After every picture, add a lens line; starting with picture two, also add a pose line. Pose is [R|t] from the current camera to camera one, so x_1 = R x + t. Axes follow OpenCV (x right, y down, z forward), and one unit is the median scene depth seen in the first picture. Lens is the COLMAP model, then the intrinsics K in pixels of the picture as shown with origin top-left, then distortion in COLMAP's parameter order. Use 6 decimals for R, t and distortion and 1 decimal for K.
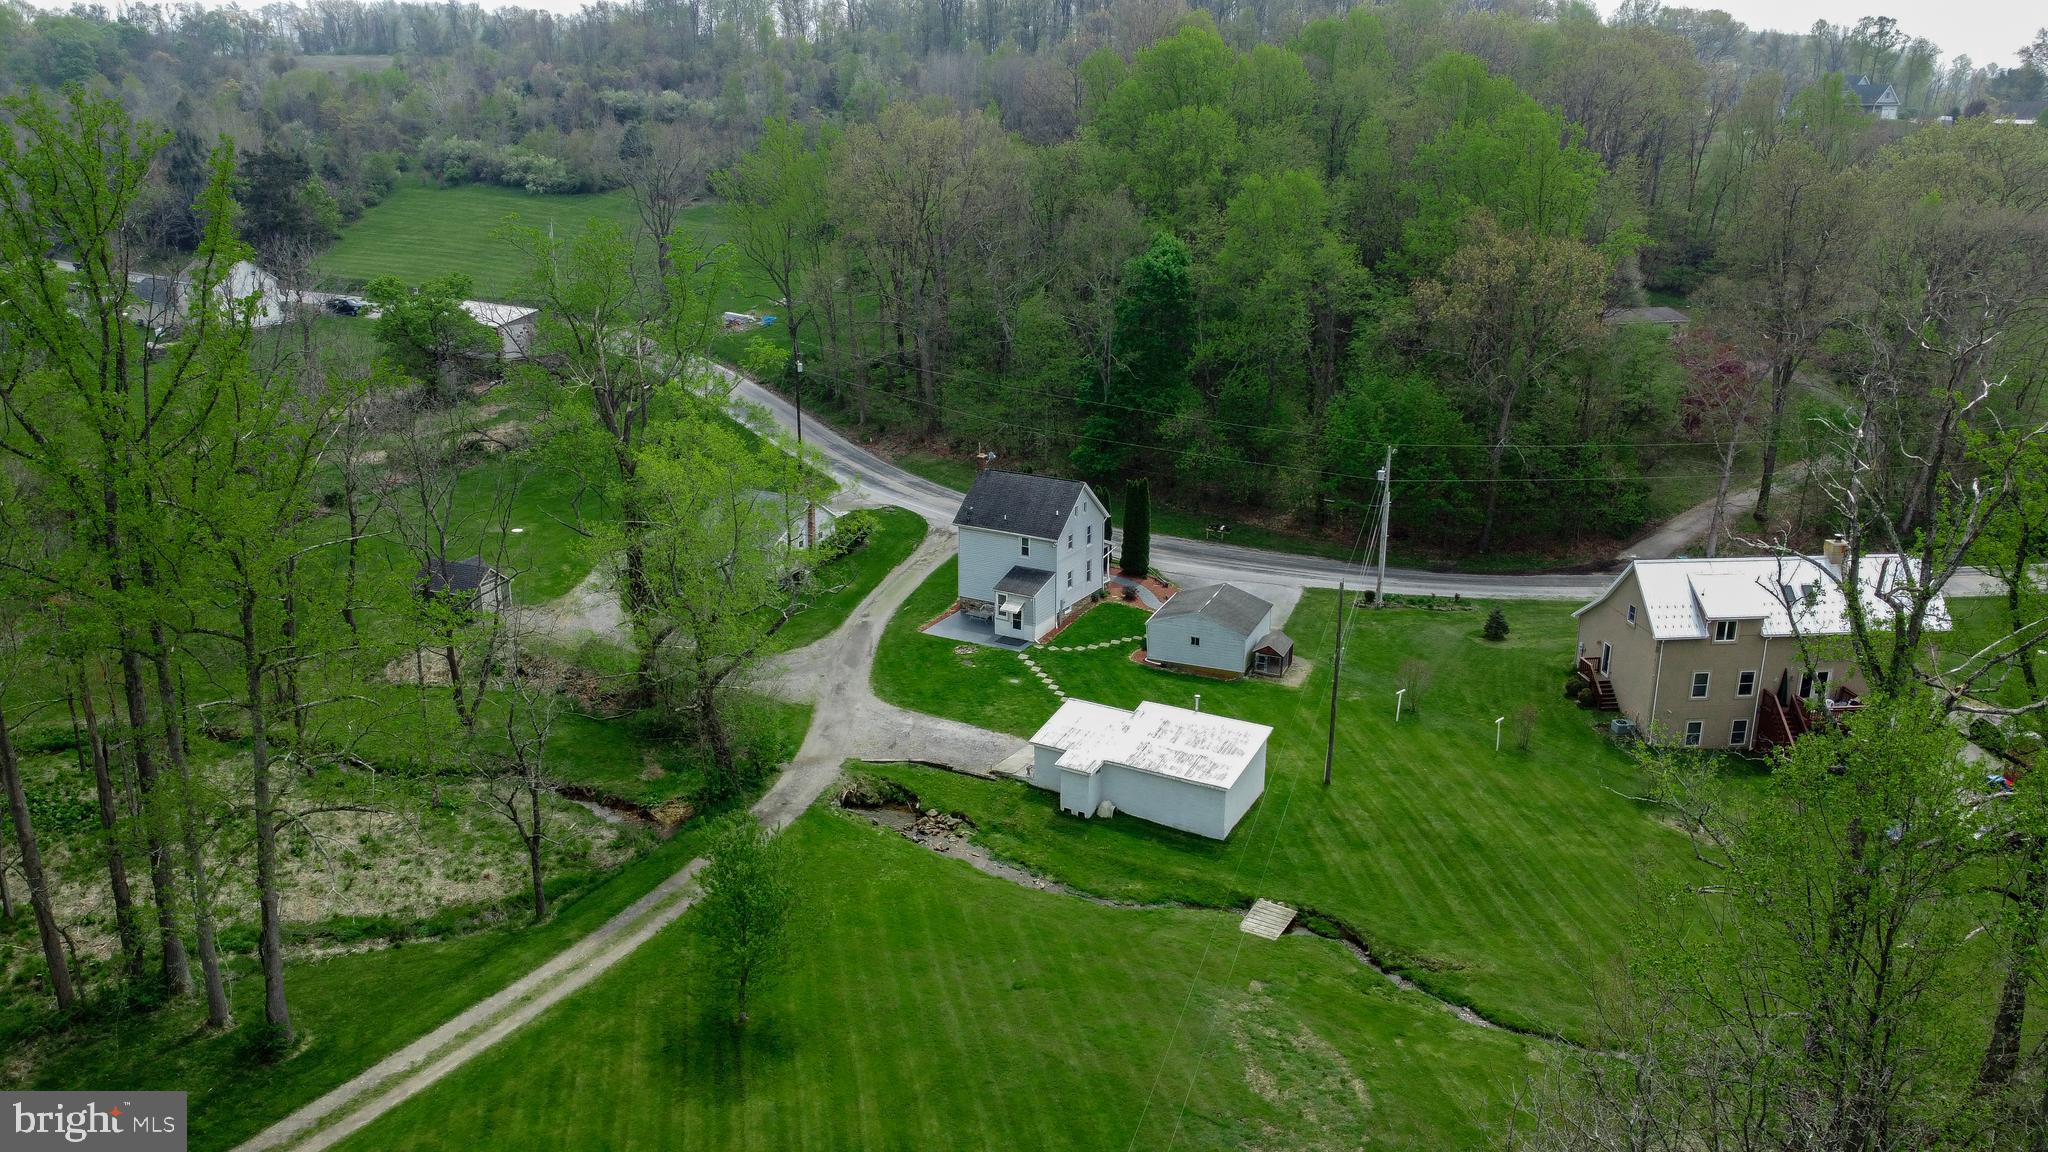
lens RADIAL K [[1543.7, 0, 1020.2], [0, 1543.7, 572.5], [0, 0, 1]] dist [0.011457, -0.021085]
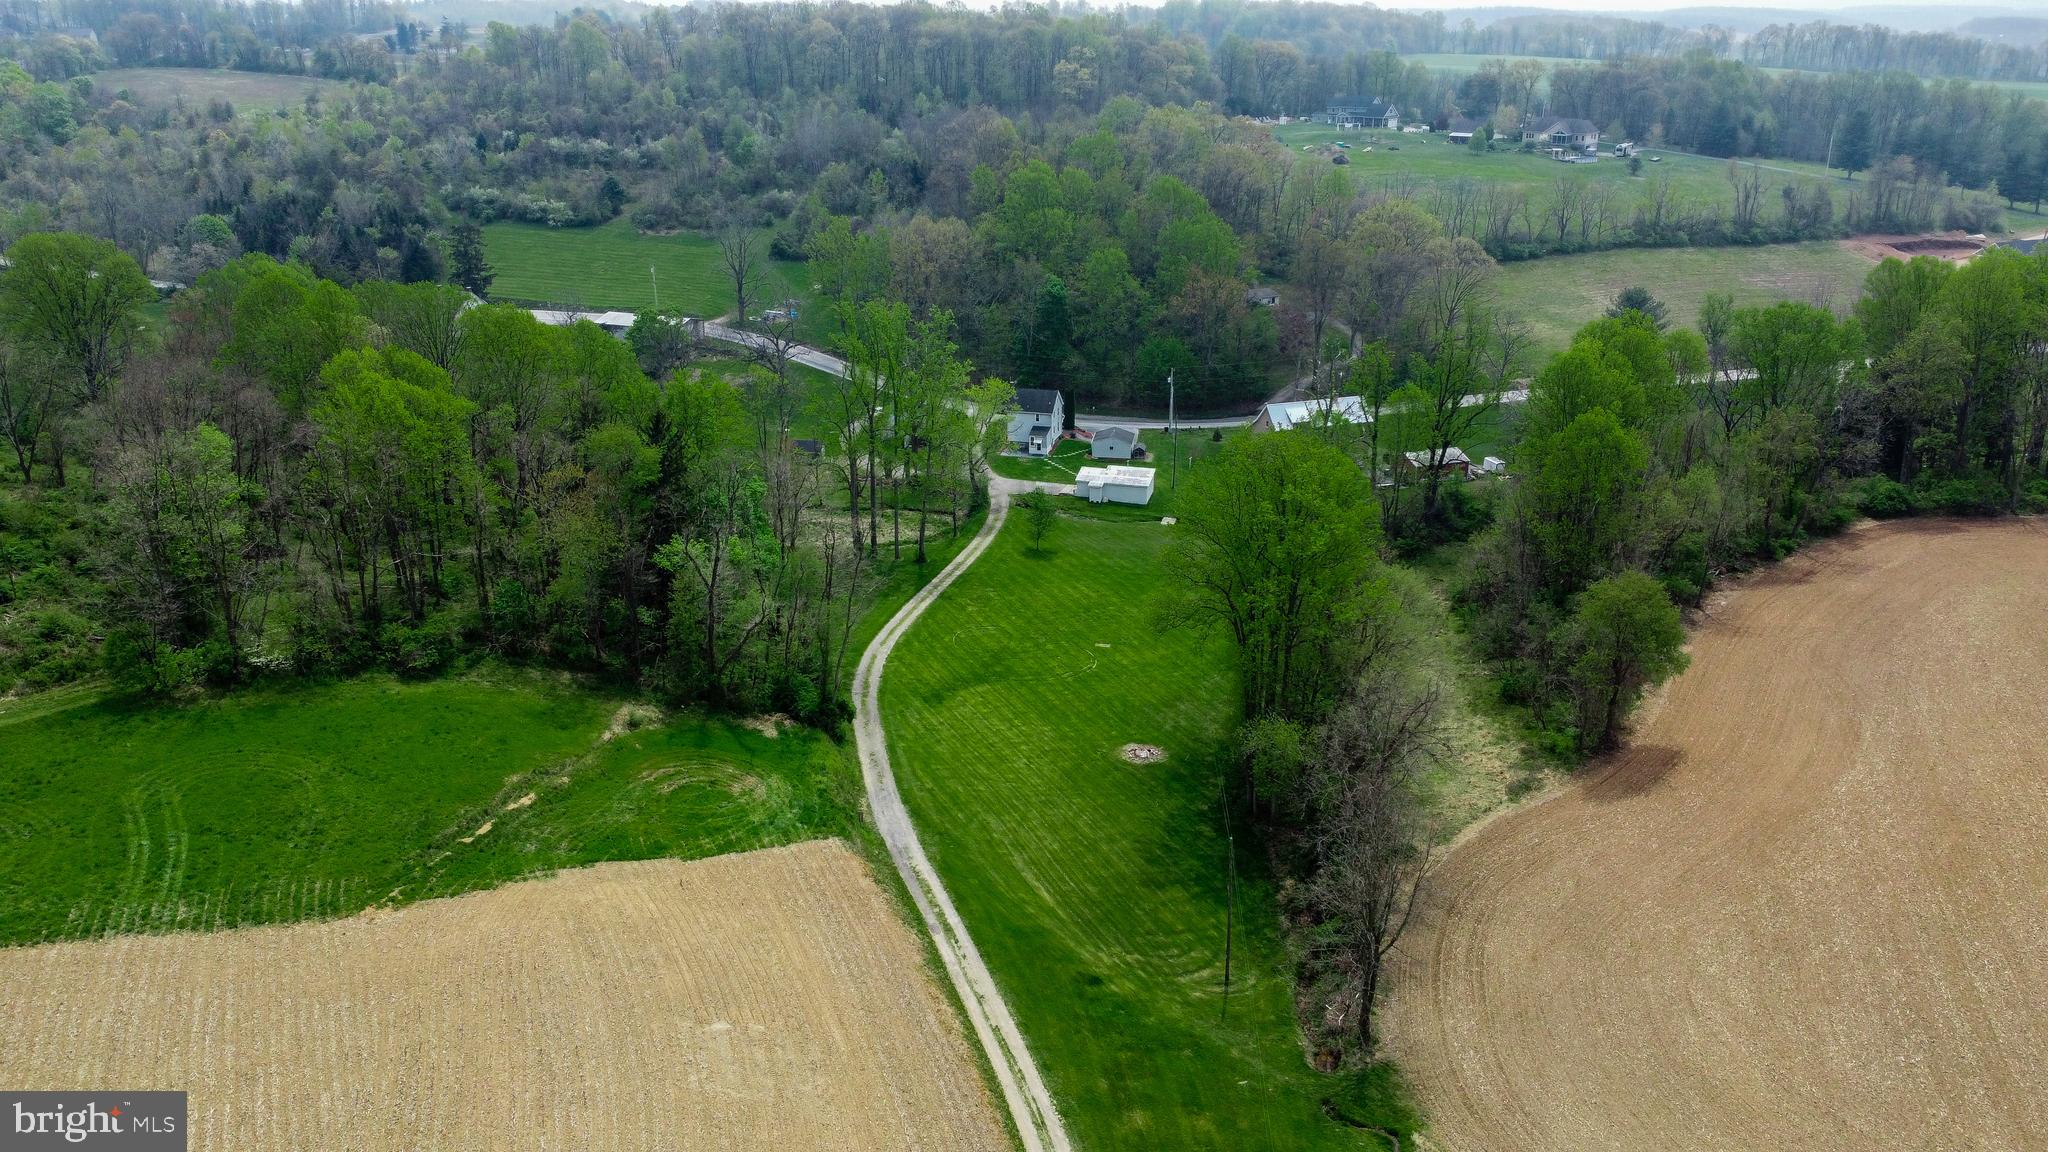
lens RADIAL K [[1543.7, 0, 1025.6], [0, 1543.7, 582.0], [0, 0, 1]] dist [0.011457, -0.021085]
pose [[0.969722, -0.092120, 0.226170, -0.698451], [0.078707, 0.994600, 0.067644, 0.089026], [-0.231180, -0.047795, 0.971736, -1.657704]]
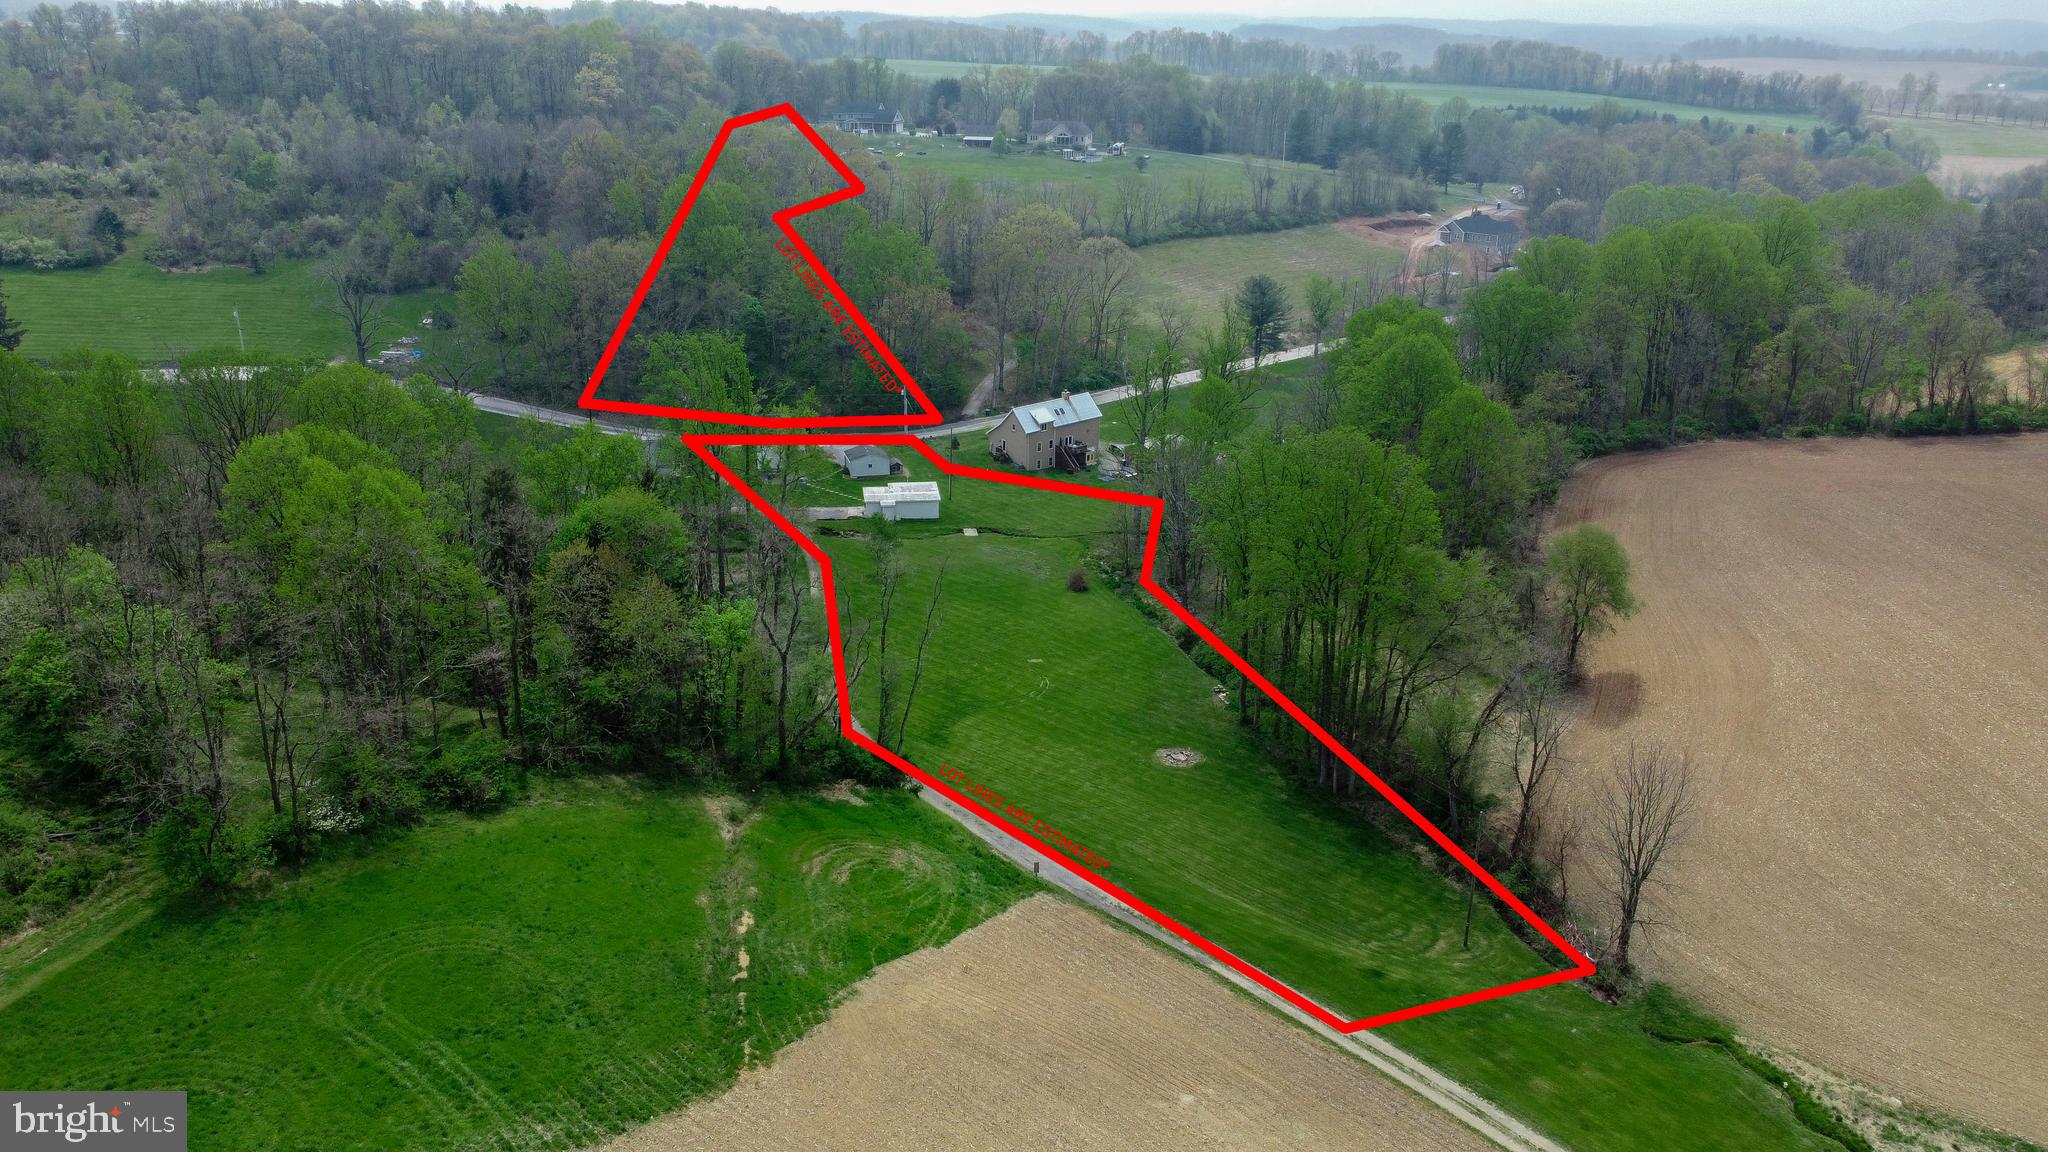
lens RADIAL K [[1543.7, 0, 1022.1], [0, 1543.7, 567.9], [0, 0, 1]] dist [0.011457, -0.021085]
pose [[0.793199, -0.204077, 0.573749, -1.306477], [0.173098, 0.978869, 0.108869, -0.027122], [-0.583843, 0.012961, 0.811763, -1.350685]]
